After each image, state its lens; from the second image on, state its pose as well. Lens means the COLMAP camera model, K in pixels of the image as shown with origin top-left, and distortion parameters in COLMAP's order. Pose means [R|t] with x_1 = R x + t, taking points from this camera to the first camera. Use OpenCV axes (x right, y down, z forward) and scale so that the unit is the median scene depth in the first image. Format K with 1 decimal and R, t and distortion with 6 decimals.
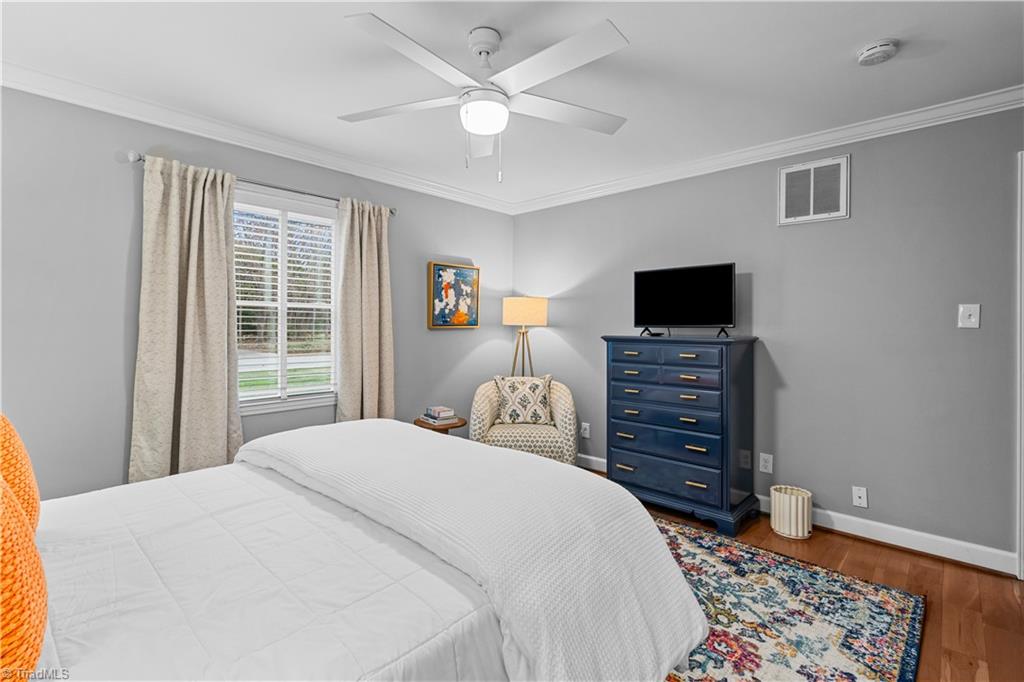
lens RADIAL K [[459.2, 0, 510.2], [0, 459.2, 333.2], [0, 0, 1]] dist [-0.002111, -0.000216]
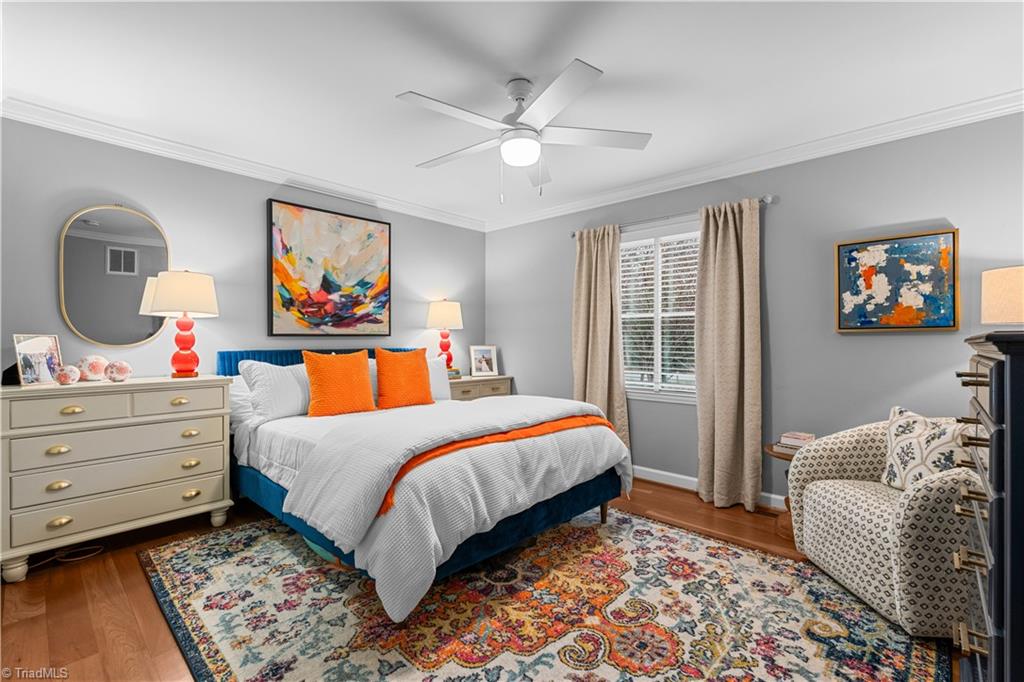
lens RADIAL K [[467.3, 0, 512.0], [0, 467.3, 341.0], [0, 0, 1]] dist [-0.001300, -0.000096]
pose [[0.022341, -0.007015, -0.999726, 0.555648], [-0.019325, 0.999786, -0.007447, 0.018316], [0.999564, 0.019486, 0.022201, 0.447435]]
